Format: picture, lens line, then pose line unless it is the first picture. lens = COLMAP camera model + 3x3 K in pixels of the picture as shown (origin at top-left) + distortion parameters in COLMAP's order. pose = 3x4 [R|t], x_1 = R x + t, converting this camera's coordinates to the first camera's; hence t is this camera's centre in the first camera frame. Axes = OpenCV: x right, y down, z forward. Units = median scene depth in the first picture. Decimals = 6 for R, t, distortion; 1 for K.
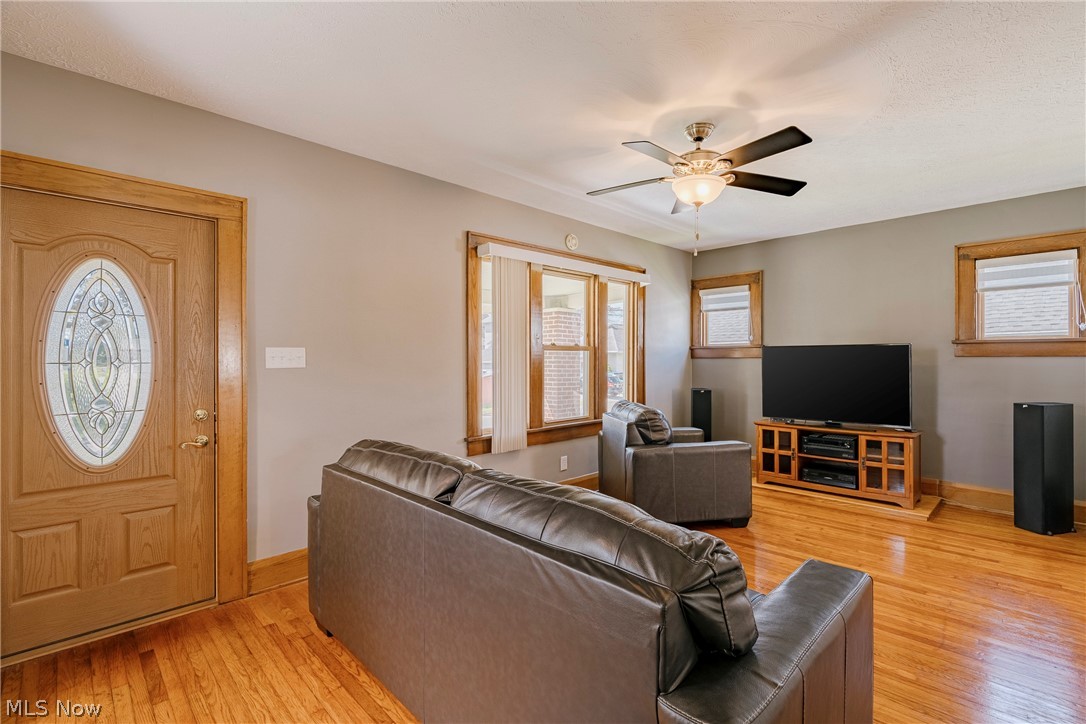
lens RADIAL K [[499.3, 0, 545.6], [0, 499.3, 358.6], [0, 0, 1]] dist [-0.015911, 0.000651]
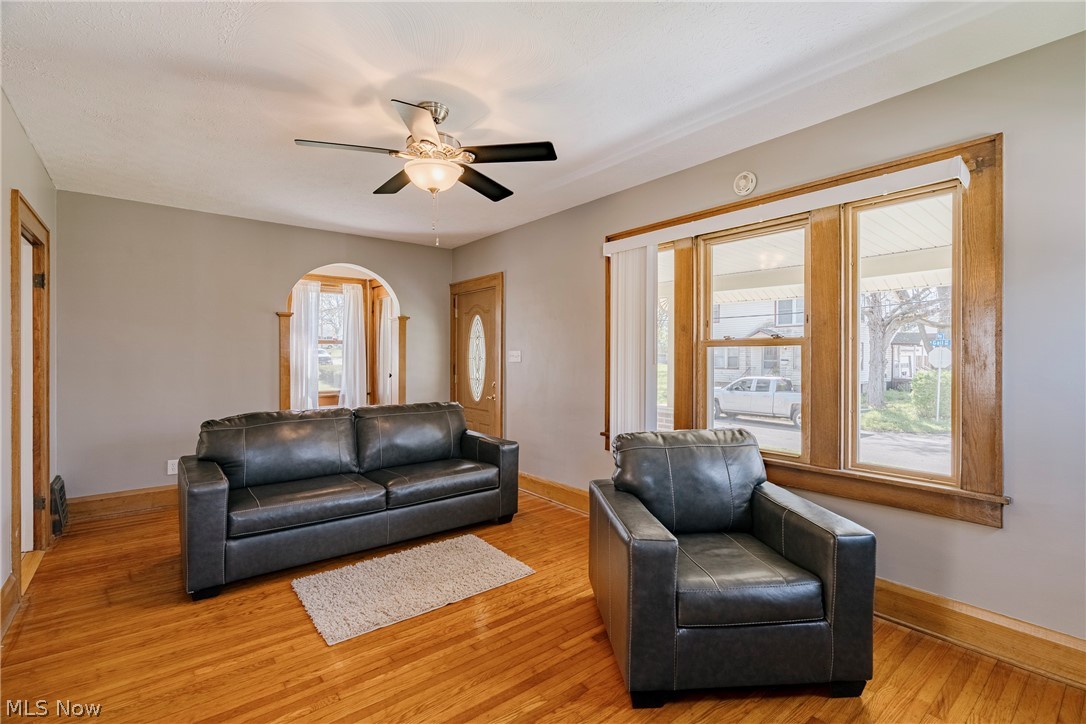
lens RADIAL K [[498.1, 0, 540.4], [0, 498.1, 358.7], [0, 0, 1]] dist [-0.003414, 0.000408]
pose [[-0.115096, 0.005989, -0.993336, 0.967450], [0.000518, 0.999982, 0.005969, -0.004326], [0.993354, 0.000172, -0.115097, 1.048282]]
